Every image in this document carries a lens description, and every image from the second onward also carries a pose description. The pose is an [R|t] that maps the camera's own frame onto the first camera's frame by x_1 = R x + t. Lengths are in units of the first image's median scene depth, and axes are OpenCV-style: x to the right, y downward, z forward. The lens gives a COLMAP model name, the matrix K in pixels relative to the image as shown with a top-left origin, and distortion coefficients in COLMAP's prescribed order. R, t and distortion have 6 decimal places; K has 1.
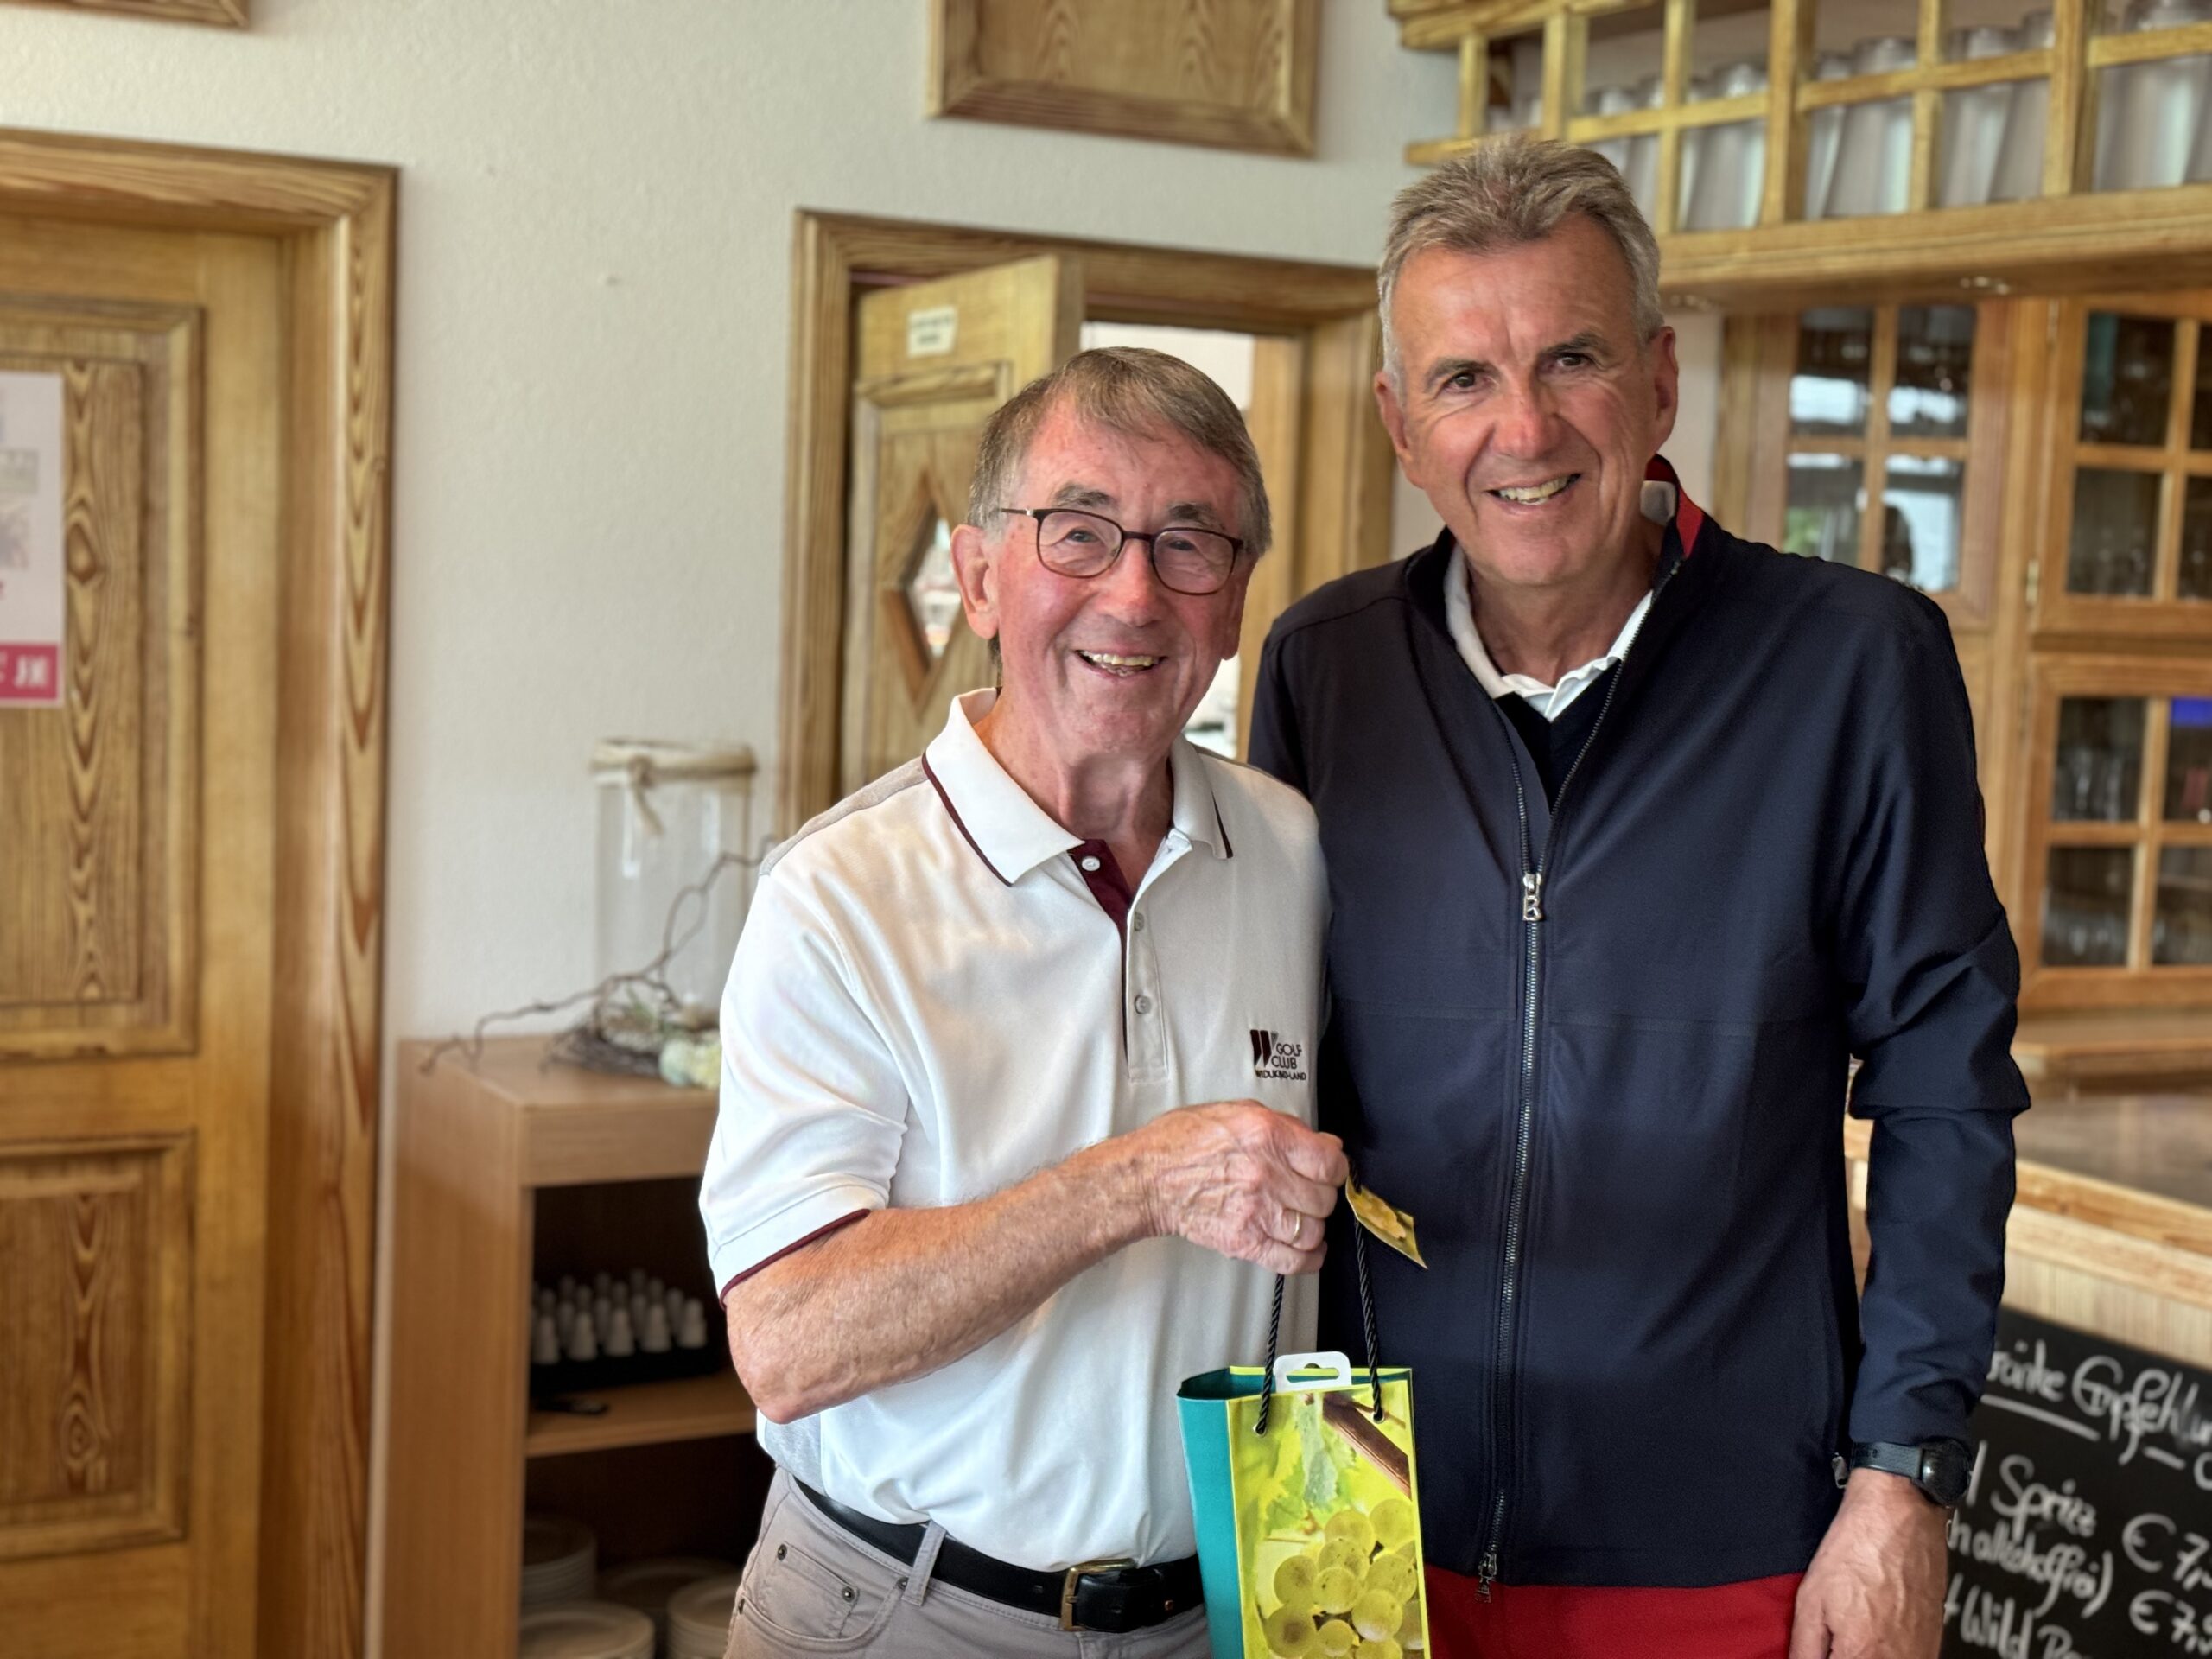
lens RADIAL K [[3073.8, 0, 1094.2], [0, 3073.8, 856.3], [0, 0, 1]] dist [0.112265, 0.000000]
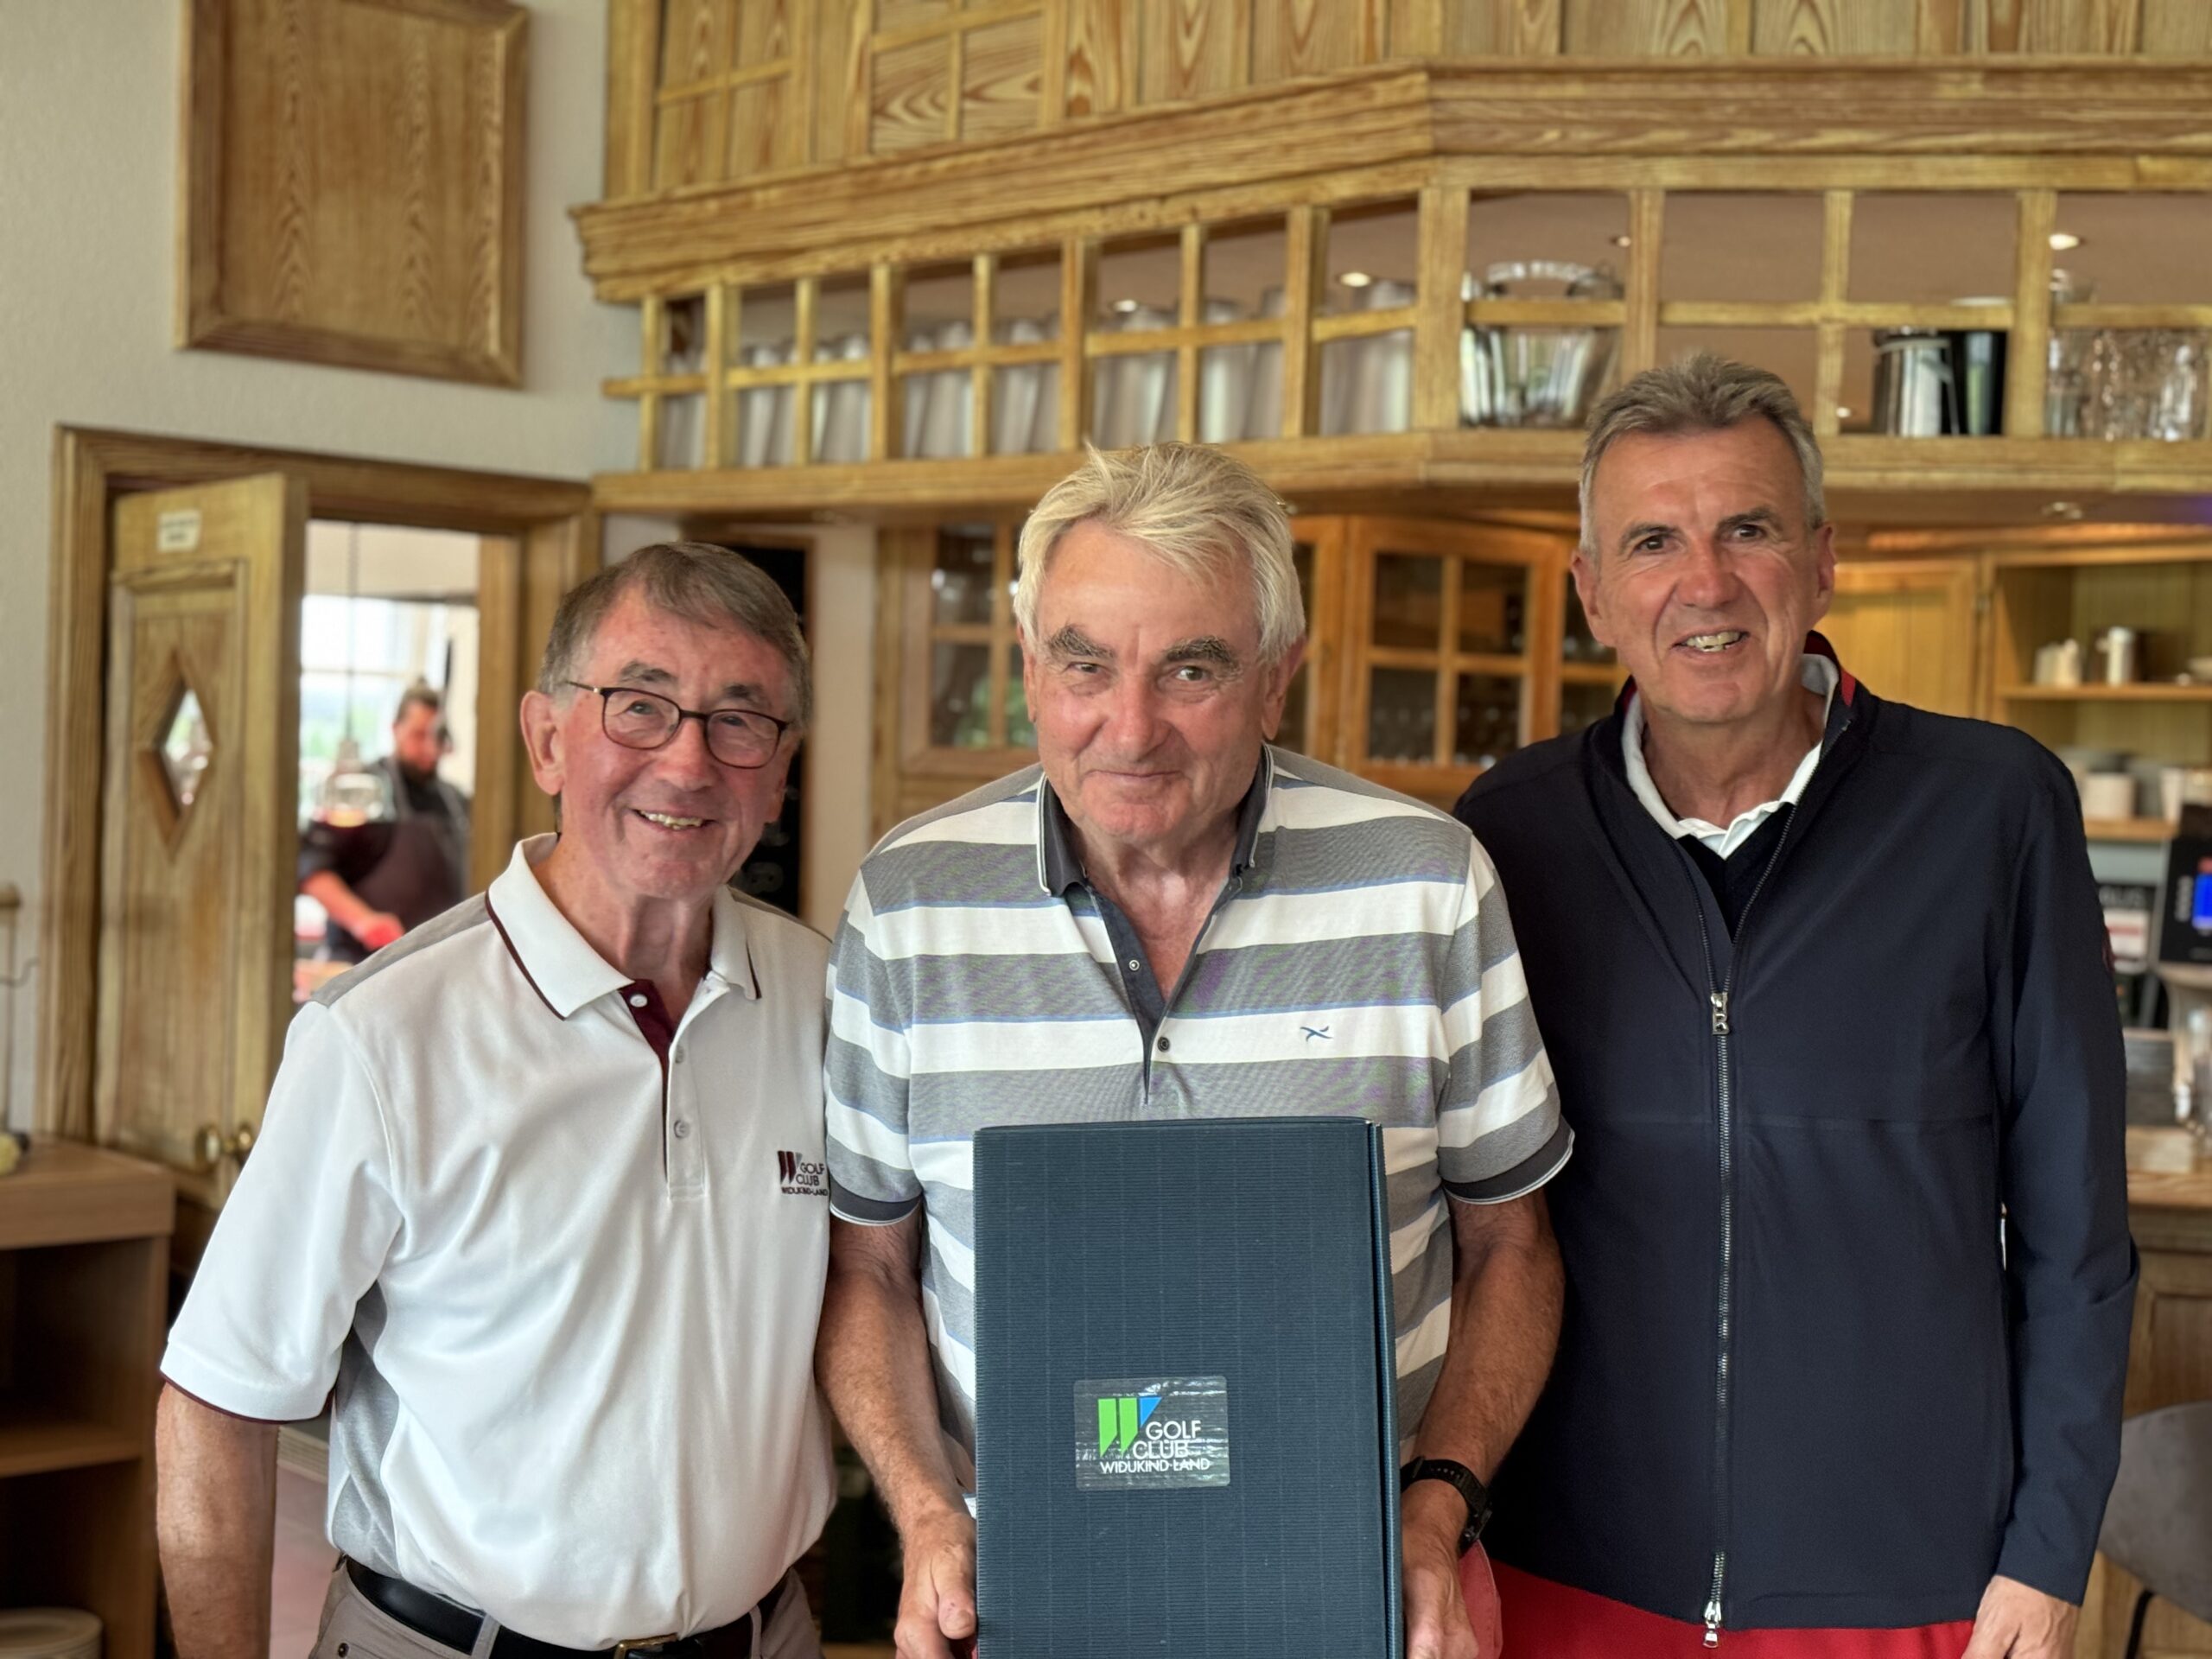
lens RADIAL K [[3073.8, 0, 1142.8], [0, 3073.8, 833.1], [0, 0, 1]] dist [0.112265, 0.000000]
pose [[0.972917, -0.012246, 0.230831, 0.029071], [0.026701, 0.997865, -0.059601, 0.025135], [-0.229609, 0.064150, 0.971167, -0.226517]]
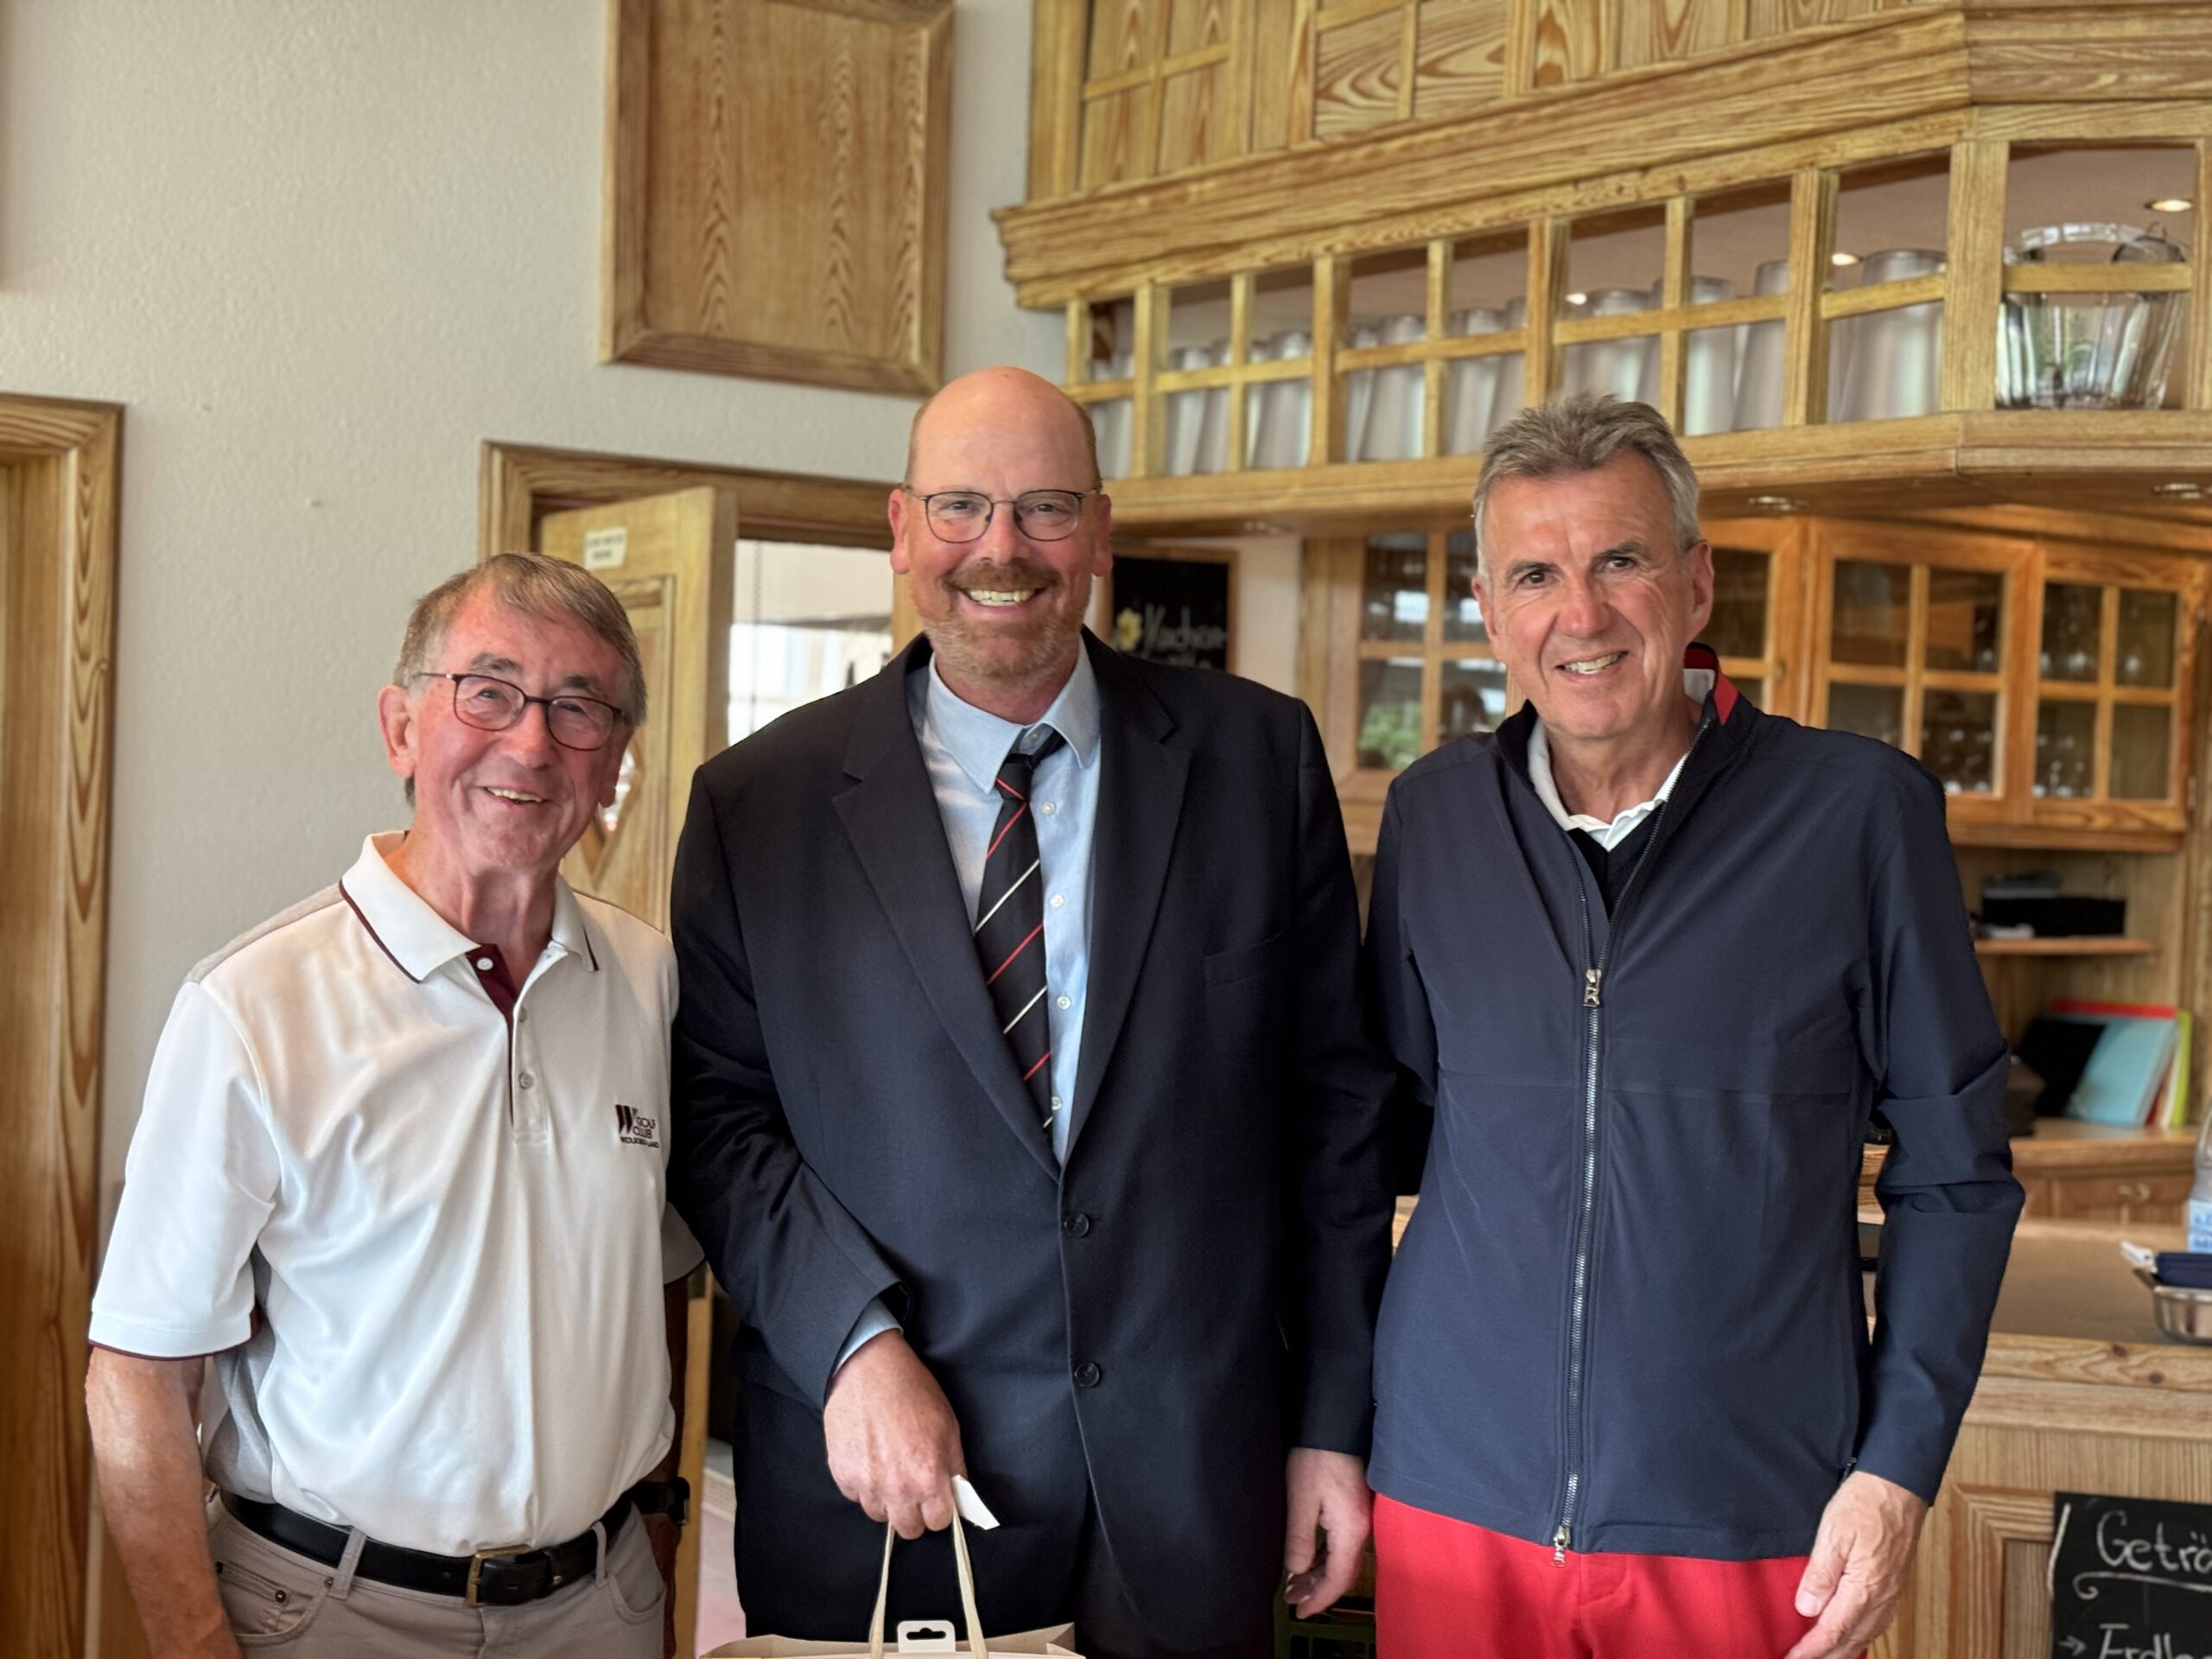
lens RADIAL K [[3073.8, 0, 1118.8], [0, 3073.8, 848.2], [0, 0, 1]] dist [0.112265, 0.000000]
pose [[0.993955, -0.008528, 0.109459, 0.010252], [0.015930, 0.997630, -0.066932, 0.020216], [-0.108629, 0.068272, 0.991735, -0.146920]]
